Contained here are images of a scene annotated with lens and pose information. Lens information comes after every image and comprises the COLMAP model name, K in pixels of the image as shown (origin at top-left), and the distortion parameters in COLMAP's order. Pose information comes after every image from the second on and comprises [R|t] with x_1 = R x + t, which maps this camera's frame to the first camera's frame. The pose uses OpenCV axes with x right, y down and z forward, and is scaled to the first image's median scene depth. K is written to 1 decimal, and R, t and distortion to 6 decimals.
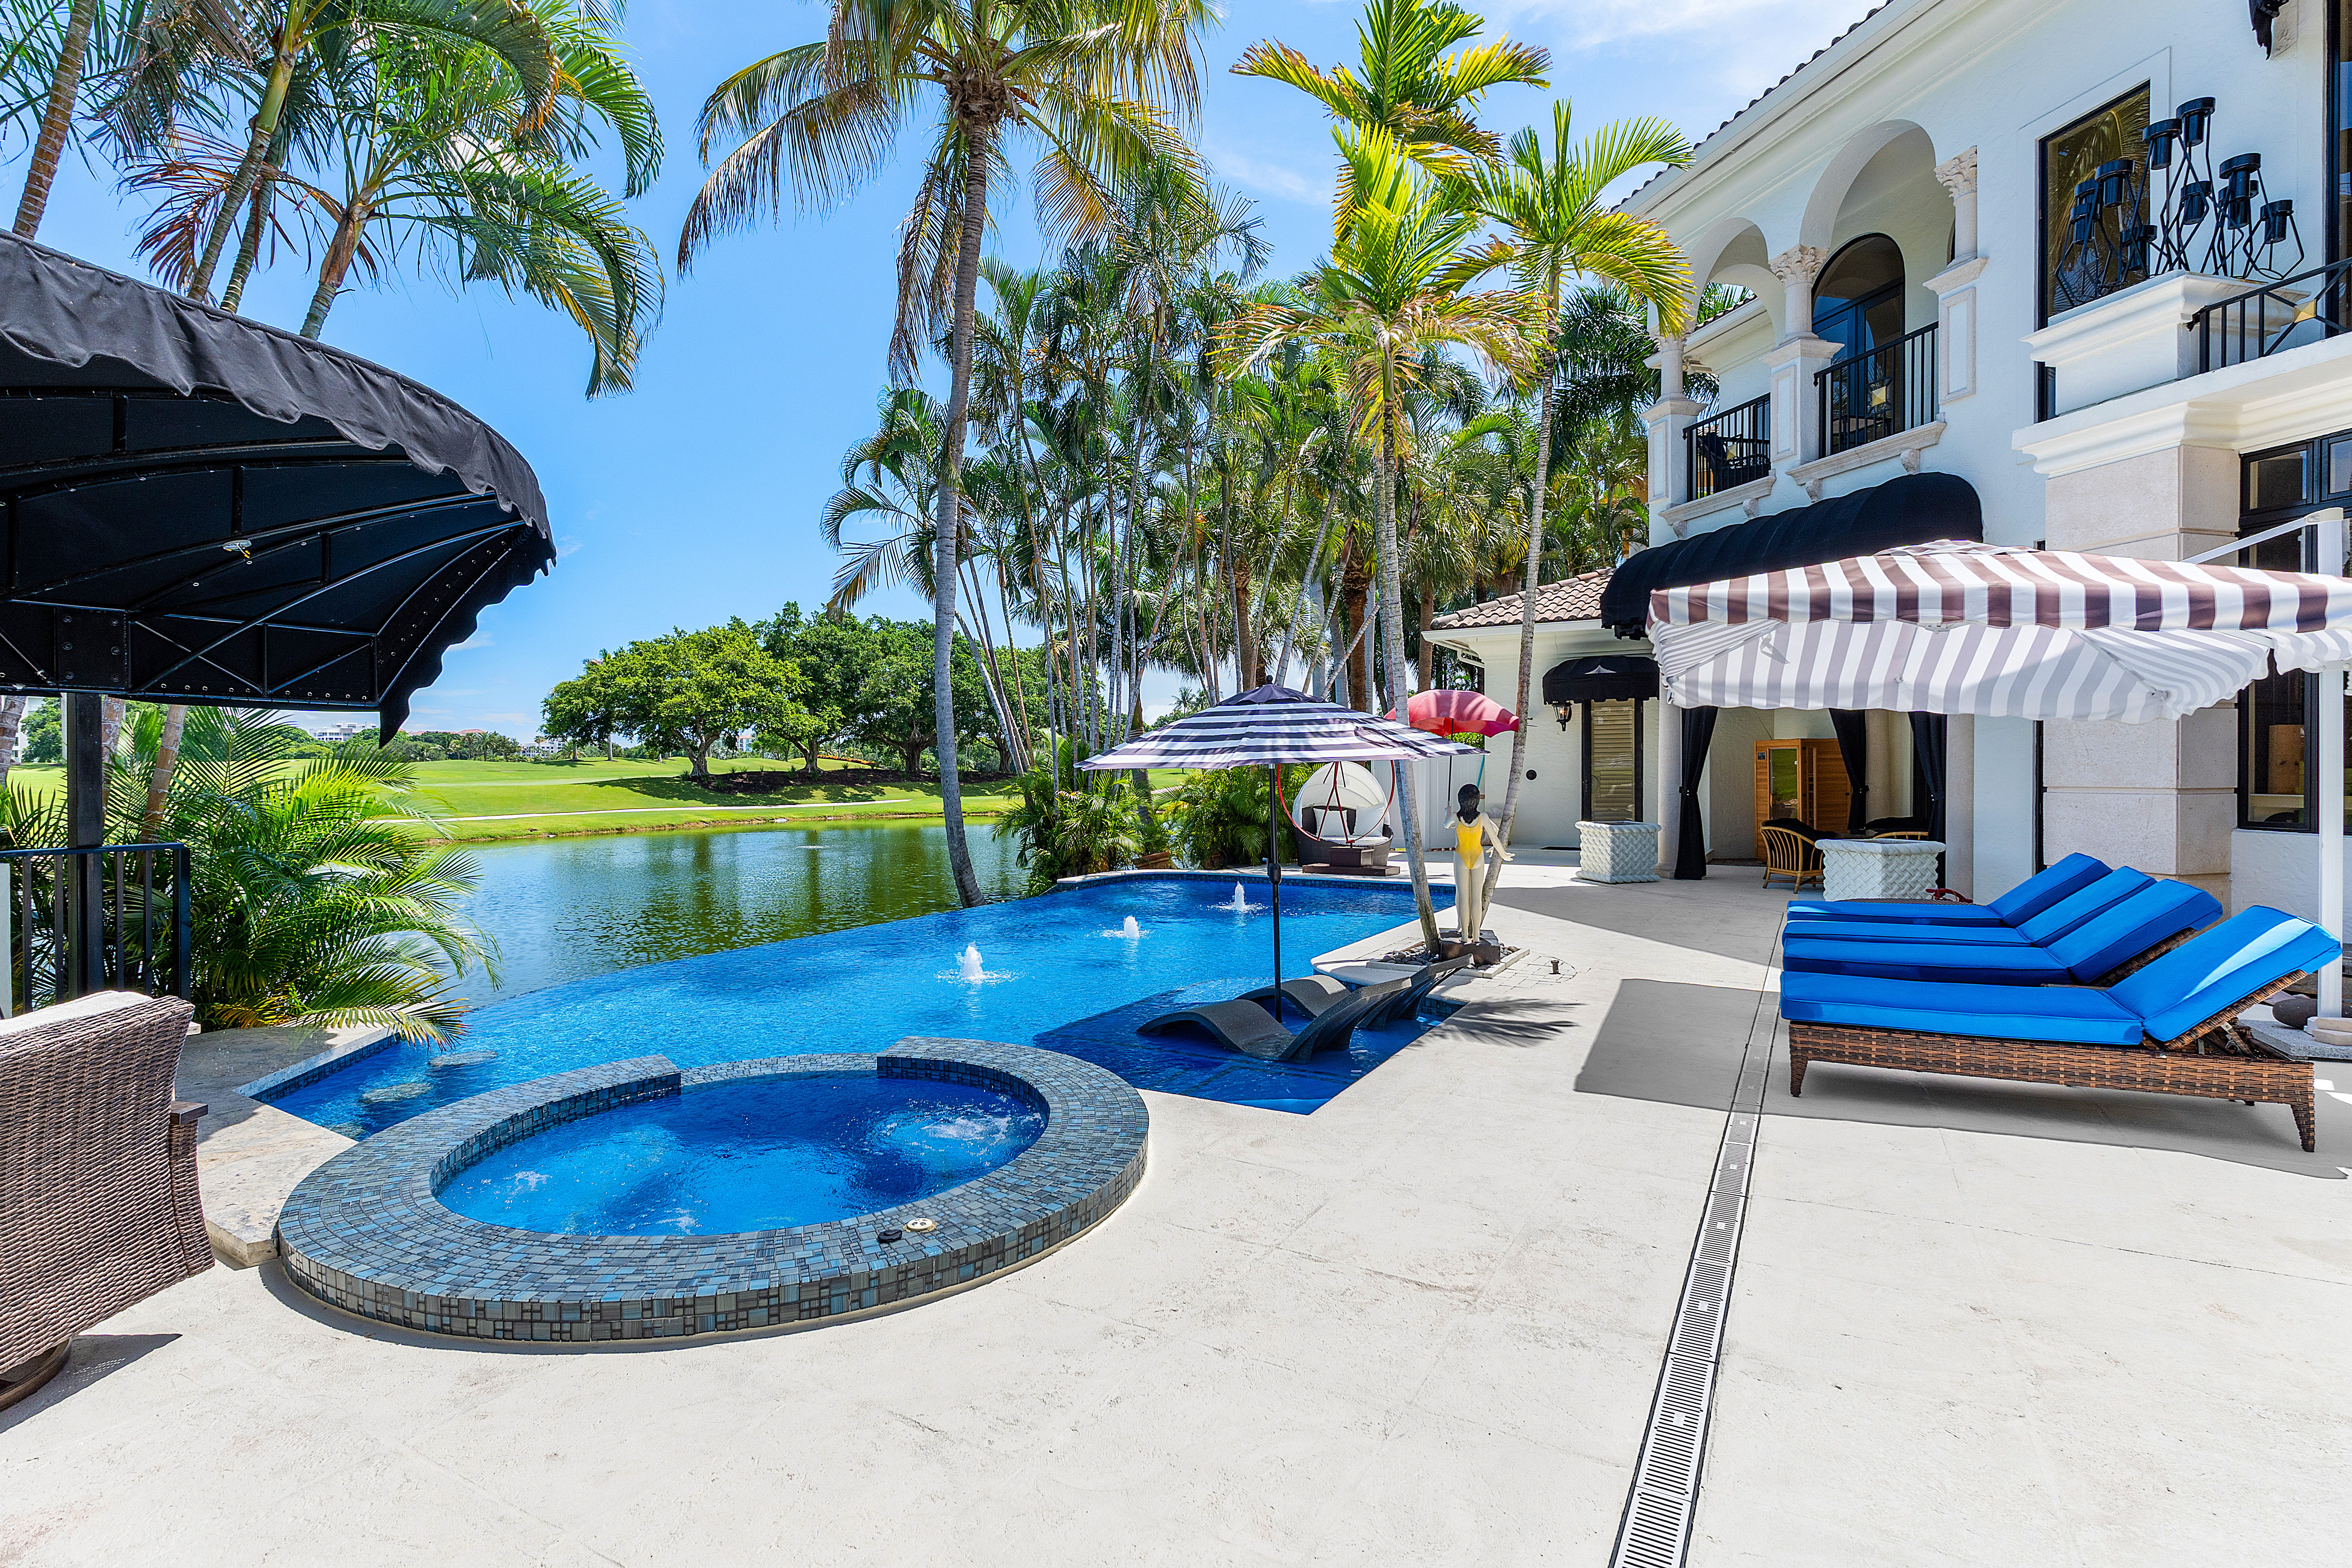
lens RADIAL K [[1167.1, 0, 1173.9], [0, 1167.1, 807.9], [0, 0, 1]] dist [0.012844, -0.000428]
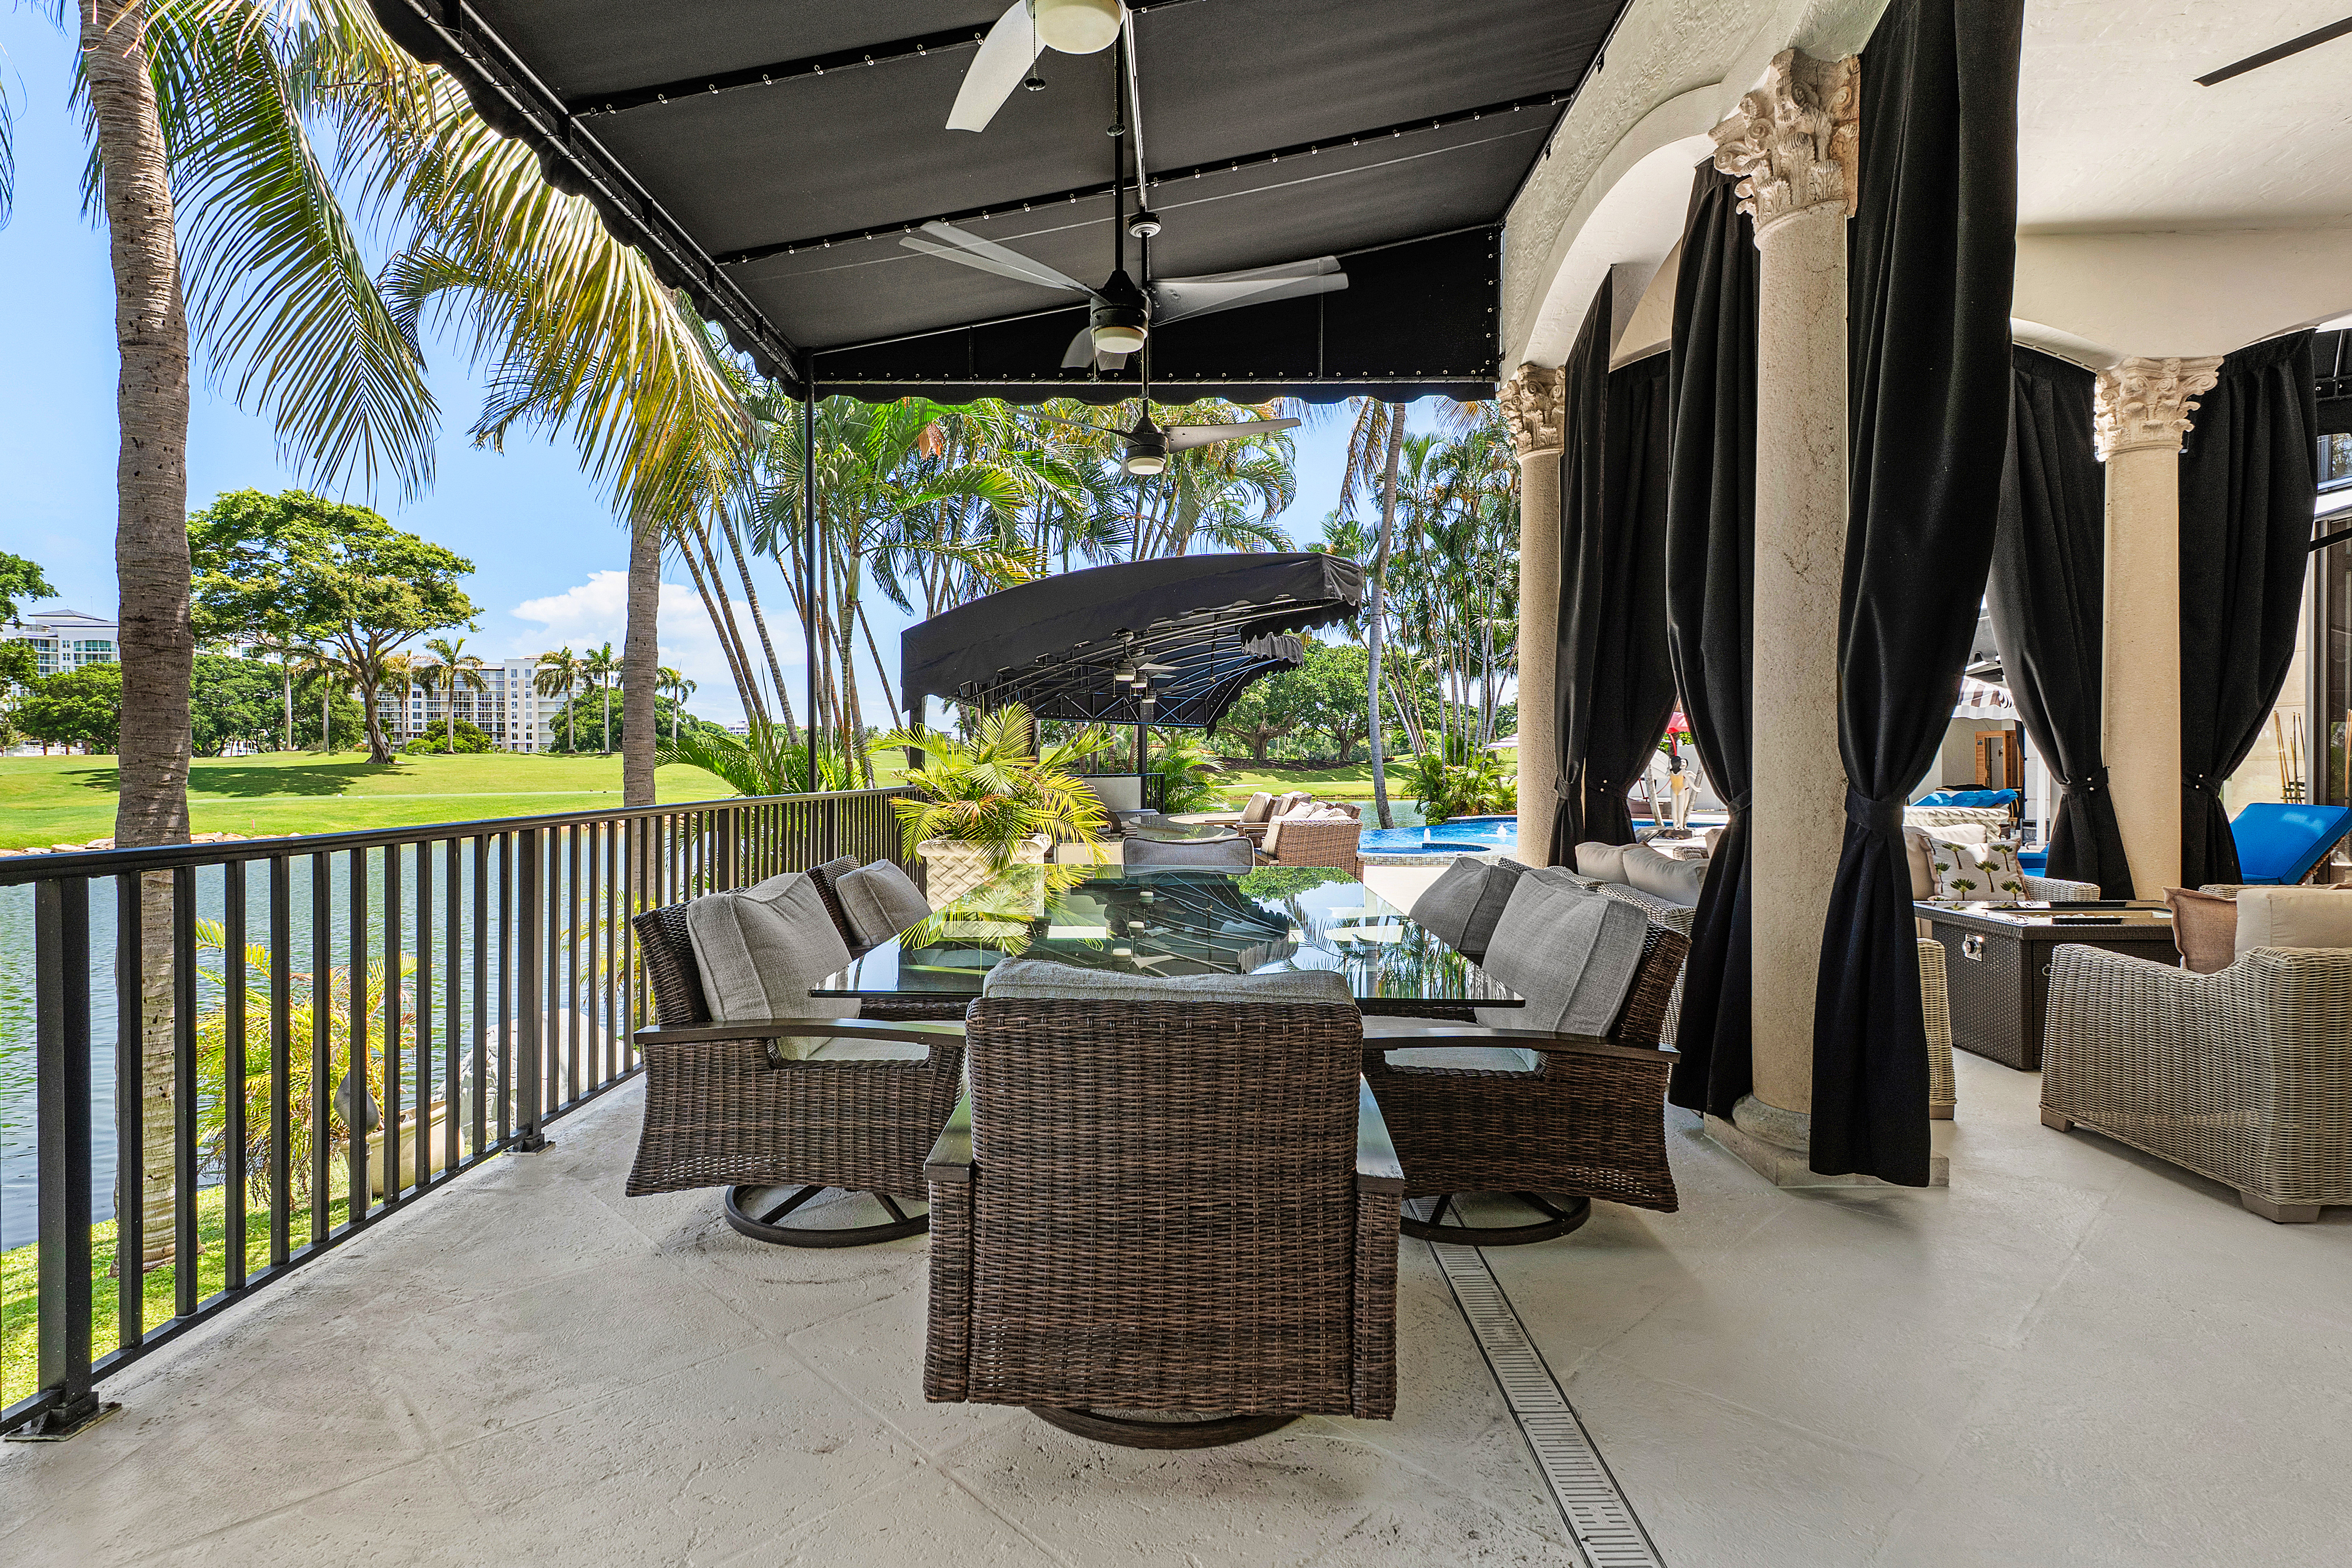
lens RADIAL K [[1167.2, 0, 1173.9], [0, 1167.2, 808.0], [0, 0, 1]] dist [0.012844, -0.000428]
pose [[0.962185, 0.005308, -0.272345, -0.019385], [-0.002716, 0.999947, 0.009891, 0.025557], [0.272383, -0.008777, 0.962149, -0.612513]]
